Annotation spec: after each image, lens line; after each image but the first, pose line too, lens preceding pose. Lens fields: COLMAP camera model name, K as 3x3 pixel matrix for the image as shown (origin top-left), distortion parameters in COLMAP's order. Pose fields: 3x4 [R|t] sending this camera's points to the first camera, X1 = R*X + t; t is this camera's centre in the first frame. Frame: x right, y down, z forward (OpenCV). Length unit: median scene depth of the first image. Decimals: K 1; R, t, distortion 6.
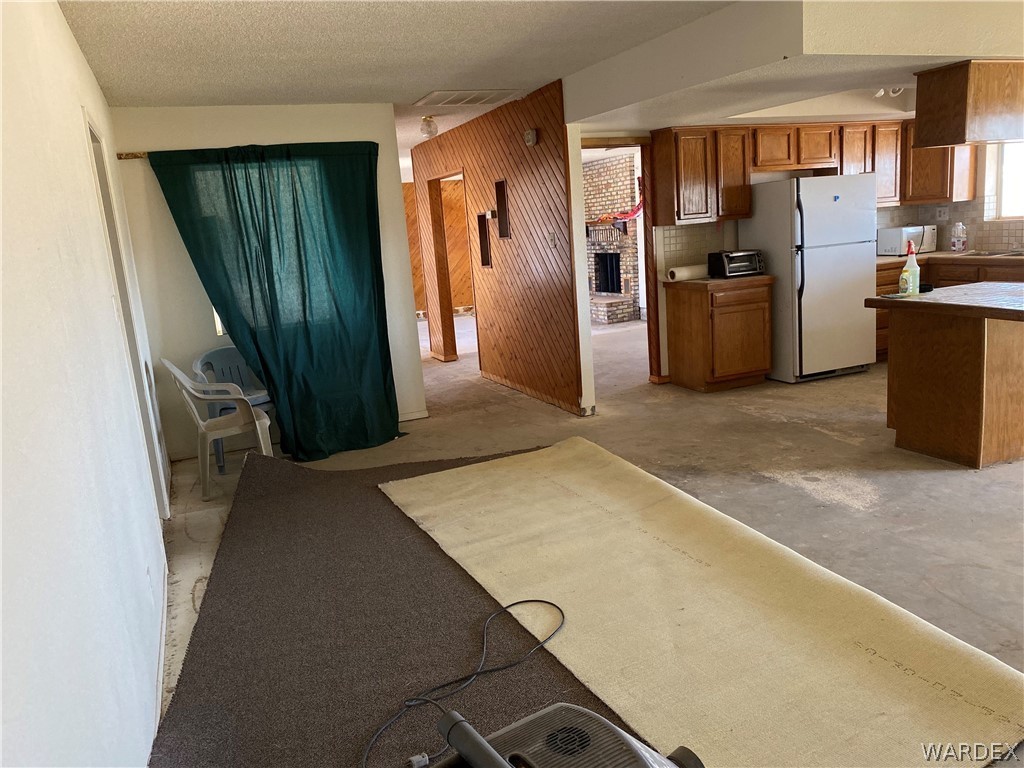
lens RADIAL K [[778.3, 0, 512.4], [0, 778.3, 385.4], [0, 0, 1]] dist [0.055890, -0.087426]
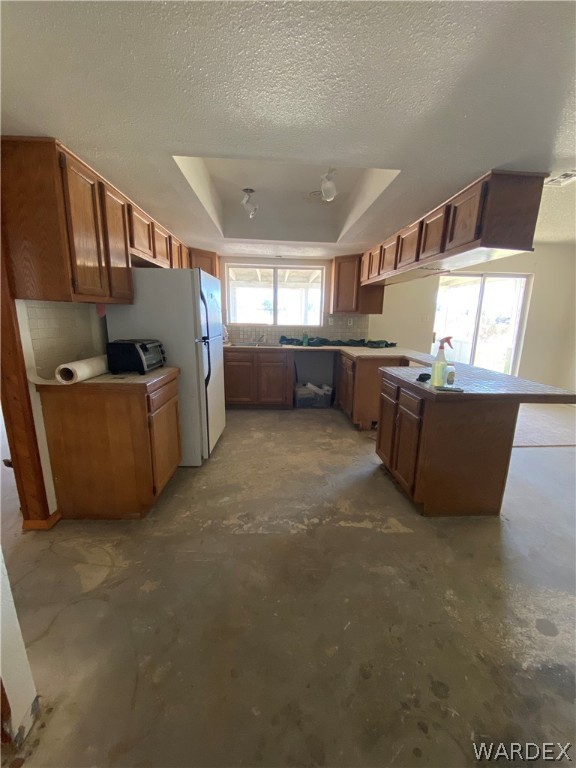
lens RADIAL K [[312.3, 0, 287.0], [0, 312.3, 384.8], [0, 0, 1]] dist [0.013880, -0.016163]
pose [[0.335783, -0.118823, 0.934415, 0.014332], [0.142794, 0.986968, 0.074193, -0.125643], [-0.931053, 0.108516, 0.348374, 0.729694]]
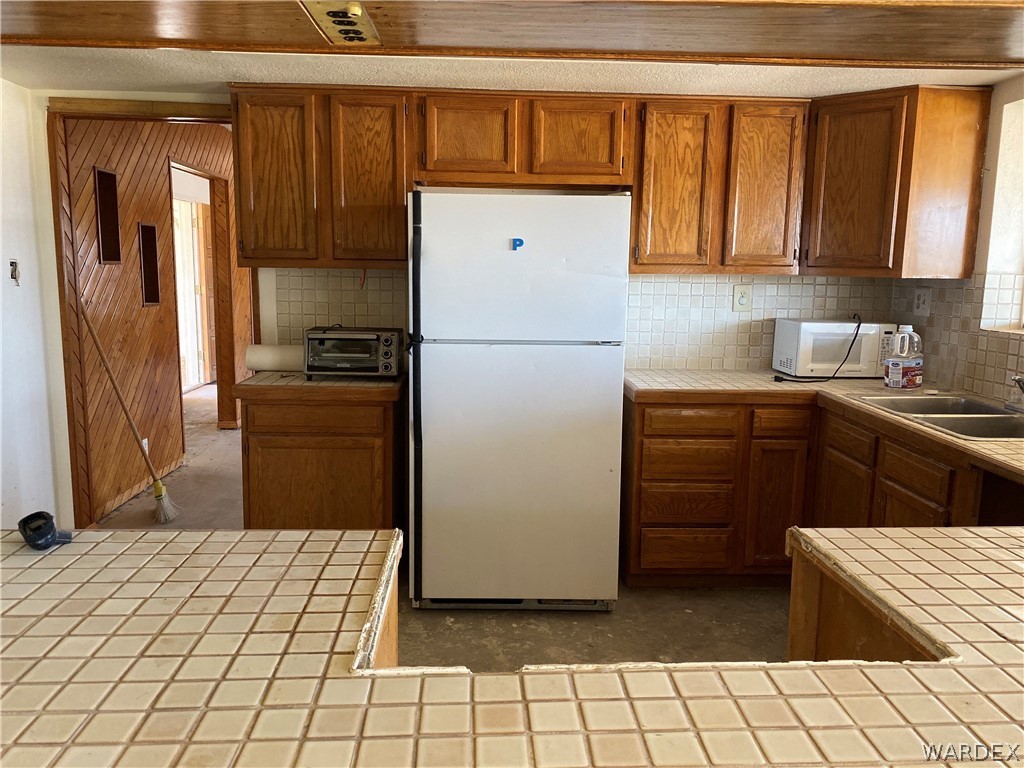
lens RADIAL K [[778.3, 0, 492.8], [0, 778.3, 387.5], [0, 0, 1]] dist [0.055890, -0.087426]
pose [[0.929691, 0.146480, -0.337961, 0.549266], [-0.156632, 0.987653, -0.002805, -0.145694], [0.333377, 0.055543, 0.941156, 0.545673]]
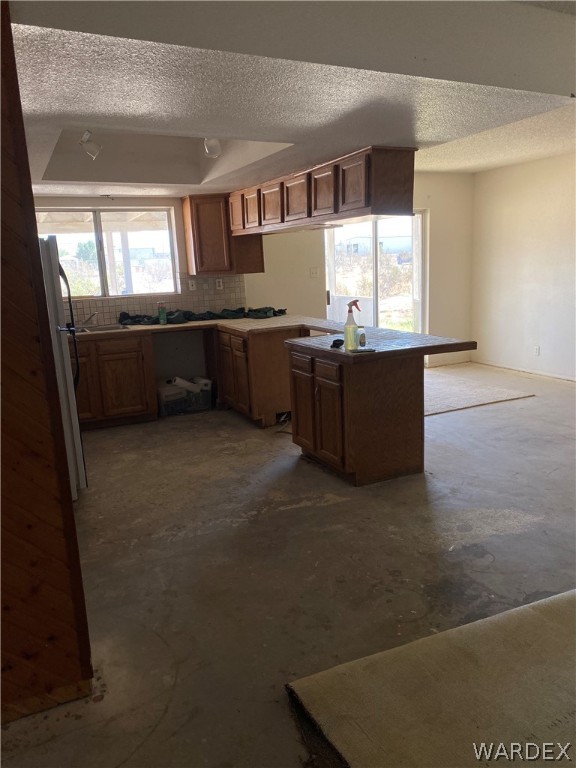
lens RADIAL K [[583.7, 0, 289.3], [0, 583.7, 386.2], [0, 0, 1]] dist [0.055890, -0.087426]
pose [[-0.049890, -0.129141, 0.990370, -0.215236], [0.243319, 0.960157, 0.137459, -0.139557], [-0.968662, 0.247834, -0.016480, 0.776821]]
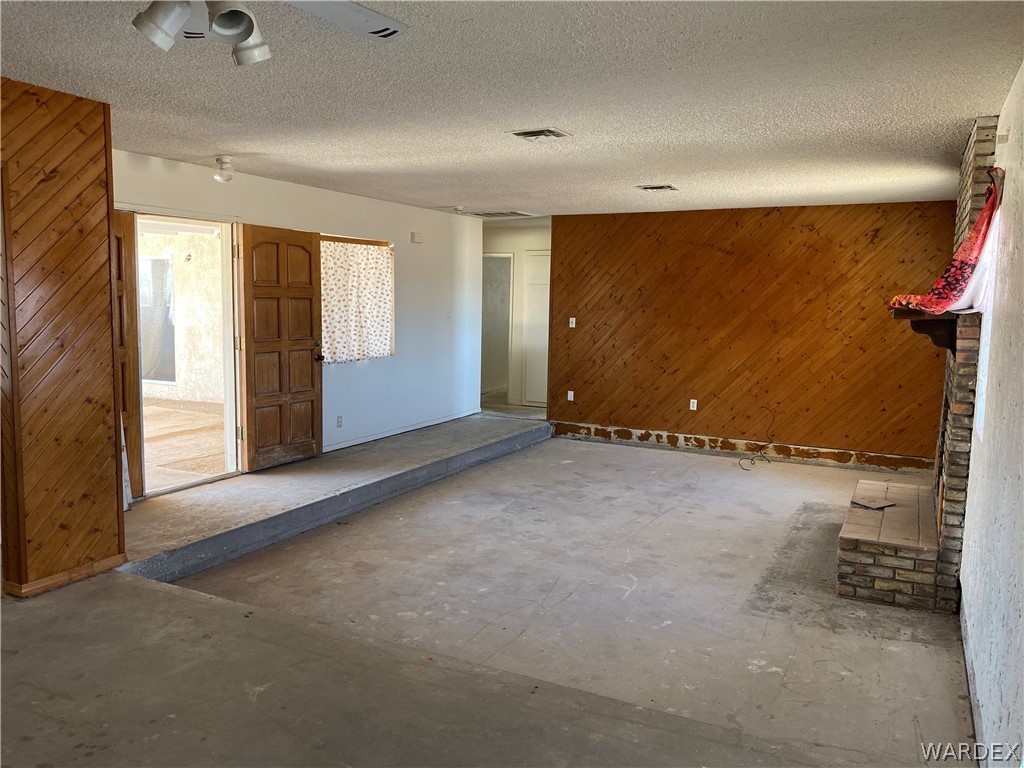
lens RADIAL K [[778.3, 0, 515.4], [0, 778.3, 379.3], [0, 0, 1]] dist [0.055890, -0.087426]
pose [[0.647728, 0.168787, -0.742940, 0.534557], [-0.214927, 0.976026, 0.034358, -0.300589], [0.730927, 0.137423, 0.668476, 1.235952]]
